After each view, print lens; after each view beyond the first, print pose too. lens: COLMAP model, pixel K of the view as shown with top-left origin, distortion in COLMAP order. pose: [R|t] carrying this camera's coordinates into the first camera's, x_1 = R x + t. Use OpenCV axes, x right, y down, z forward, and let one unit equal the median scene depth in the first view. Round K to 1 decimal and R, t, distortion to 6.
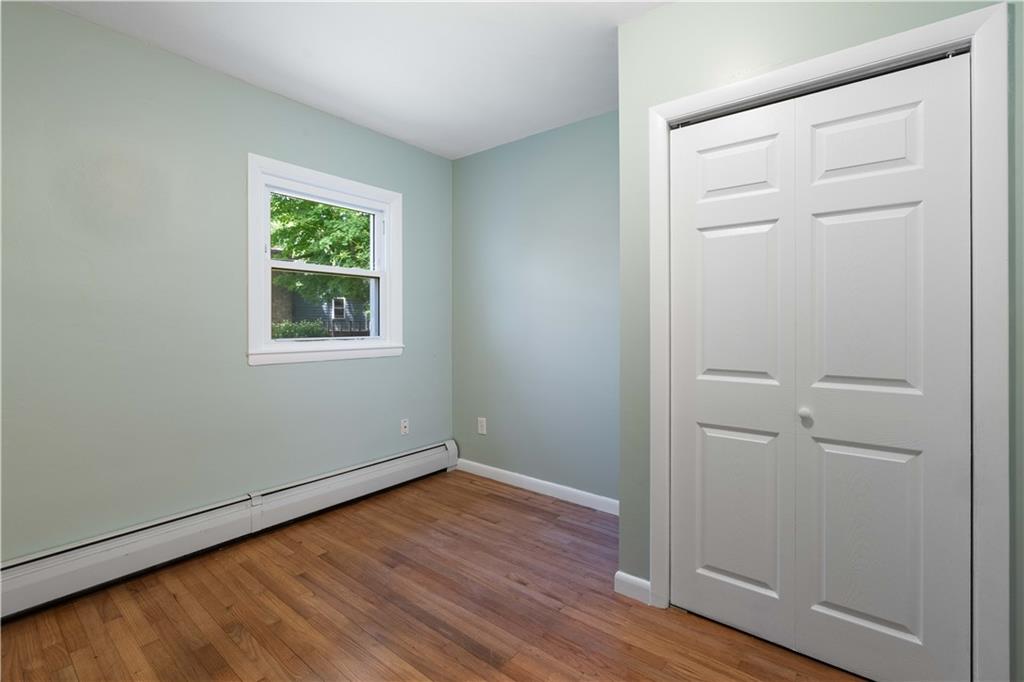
lens RADIAL K [[466.1, 0, 512.0], [0, 466.1, 341.0], [0, 0, 1]] dist [-0.004078, 0.000585]
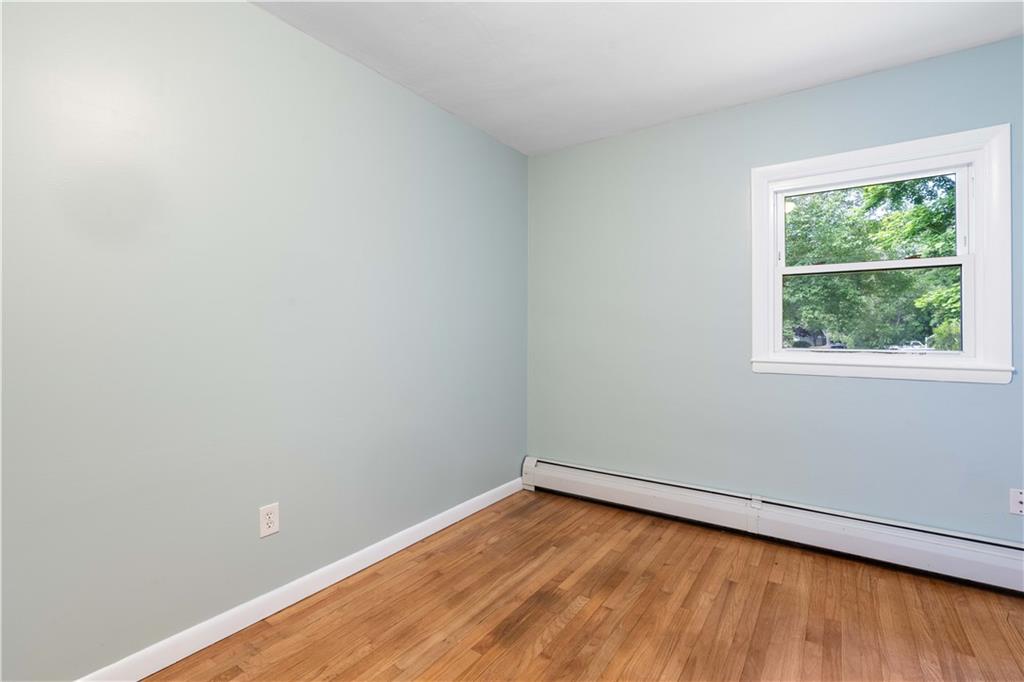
lens RADIAL K [[466.1, 0, 512.0], [0, 466.1, 341.0], [0, 0, 1]] dist [-0.004078, 0.000585]
pose [[0.053333, 0.020285, -0.998371, 0.484107], [-0.036385, 0.999169, 0.018358, -0.018161], [0.997914, 0.035346, 0.054027, 0.425656]]
